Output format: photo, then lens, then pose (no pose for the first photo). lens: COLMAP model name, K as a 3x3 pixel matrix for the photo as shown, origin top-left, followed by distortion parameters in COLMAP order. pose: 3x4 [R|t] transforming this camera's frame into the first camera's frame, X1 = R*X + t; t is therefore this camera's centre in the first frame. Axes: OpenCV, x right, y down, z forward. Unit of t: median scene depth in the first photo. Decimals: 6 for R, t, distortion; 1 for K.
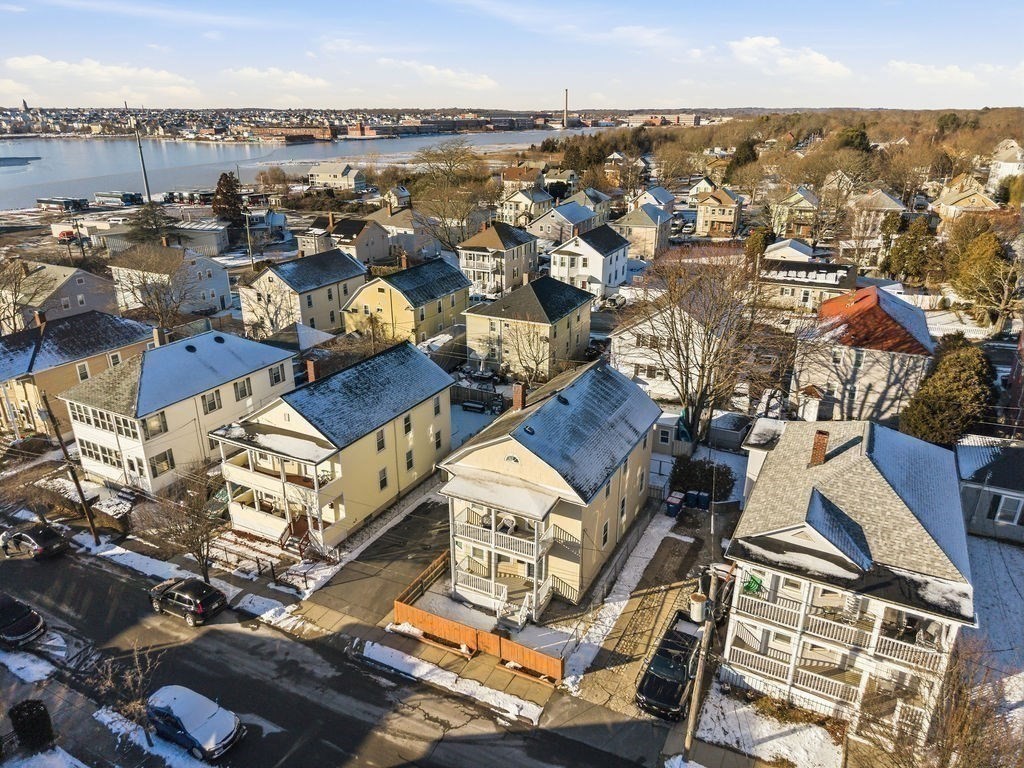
lens RADIAL K [[697.0, 0, 512.0], [0, 697.0, 384.0], [0, 0, 1]] dist [0.036756, -0.047266]
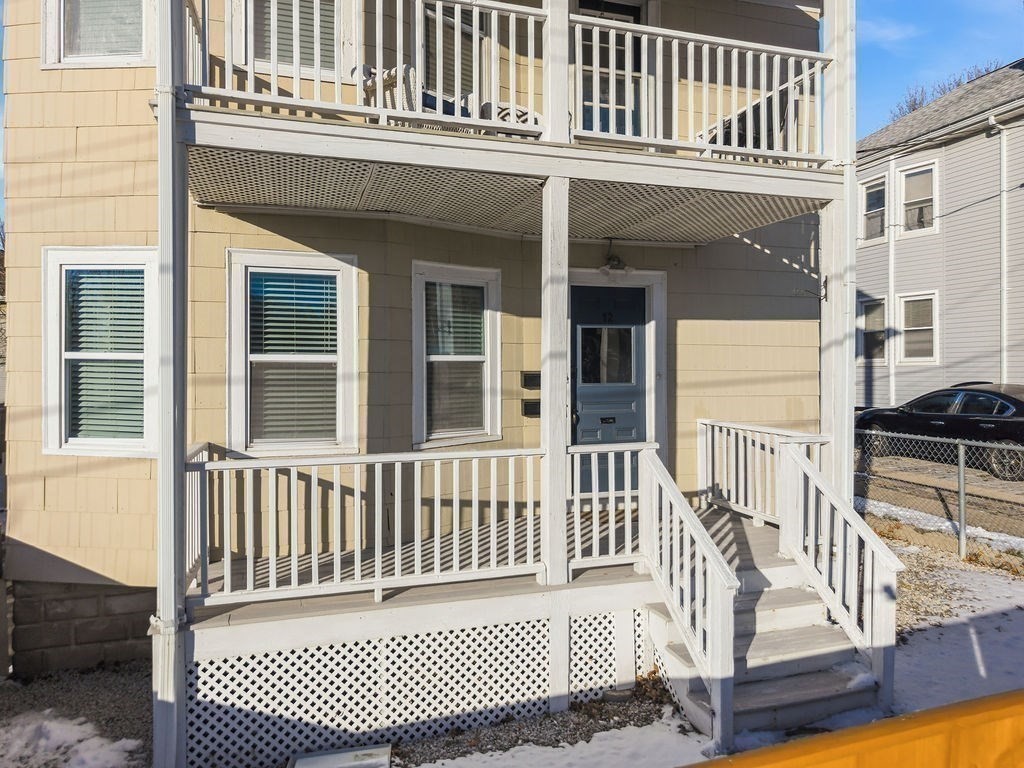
lens RADIAL K [[709.5, 0, 528.5], [0, 709.5, 362.1], [0, 0, 1]] dist [0.042910, -0.003886]
pose [[0.699312, 0.012008, 0.714716, -0.086270], [0.261891, 0.926032, -0.271805, 0.202500], [-0.665113, 0.377254, 0.644441, 0.605676]]
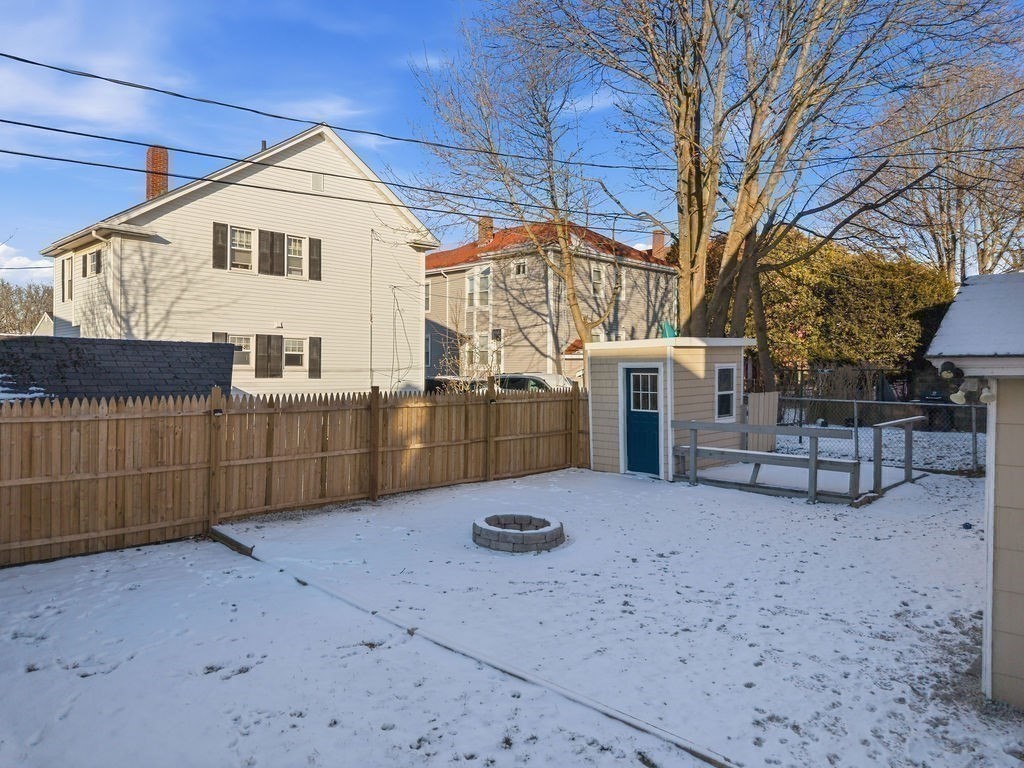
lens RADIAL K [[697.1, 0, 512.0], [0, 697.1, 384.0], [0, 0, 1]] dist [0.007951, -0.001863]
pose [[0.295145, -0.006601, 0.955430, -0.059336], [0.339163, 0.935577, -0.098308, 0.065698], [-0.893229, 0.353062, 0.278369, 0.957686]]
